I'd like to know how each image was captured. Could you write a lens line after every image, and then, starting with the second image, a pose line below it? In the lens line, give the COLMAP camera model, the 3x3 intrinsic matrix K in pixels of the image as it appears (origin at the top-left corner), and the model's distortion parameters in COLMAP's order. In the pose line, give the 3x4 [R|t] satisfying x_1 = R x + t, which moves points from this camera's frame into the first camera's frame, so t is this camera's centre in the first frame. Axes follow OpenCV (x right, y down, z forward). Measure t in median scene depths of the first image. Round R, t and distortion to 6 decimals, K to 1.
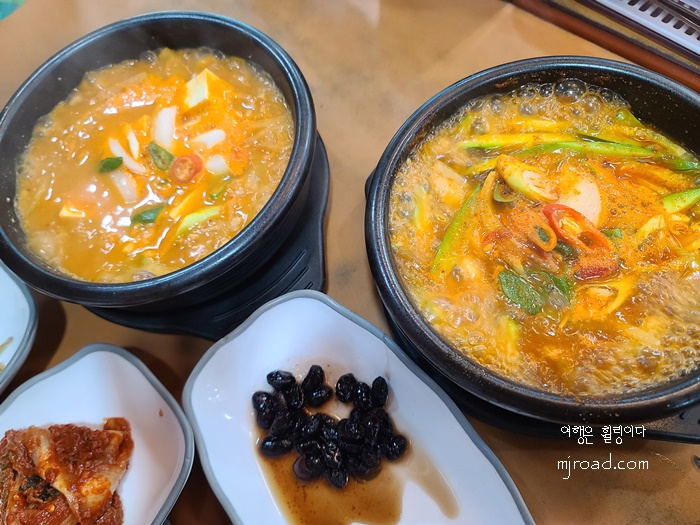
lens RADIAL K [[509.9, 0, 350.0], [0, 509.9, 262.5], [0, 0, 1]] dist [-0.002887, -0.001151]
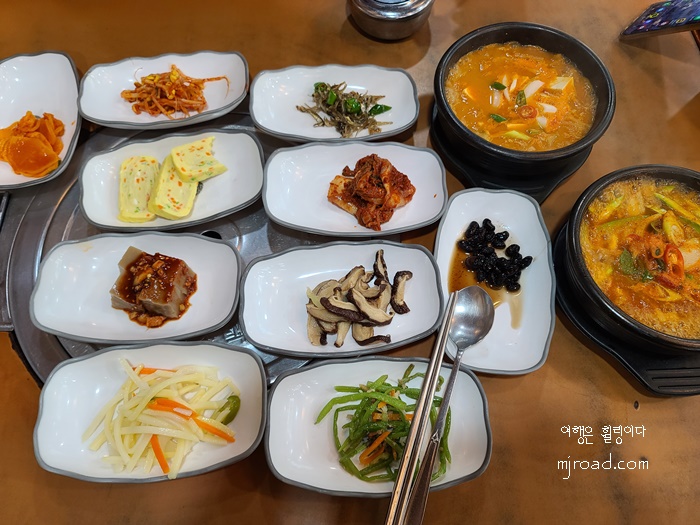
lens RADIAL K [[512.1, 0, 350.0], [0, 512.1, 262.5], [0, 0, 1]] dist [0.058105, -0.003728]
pose [[0.703372, 0.684191, -0.192745, -0.032871], [-0.680642, 0.726448, 0.094863, 0.543686], [0.204924, 0.064466, 0.976653, -1.099588]]
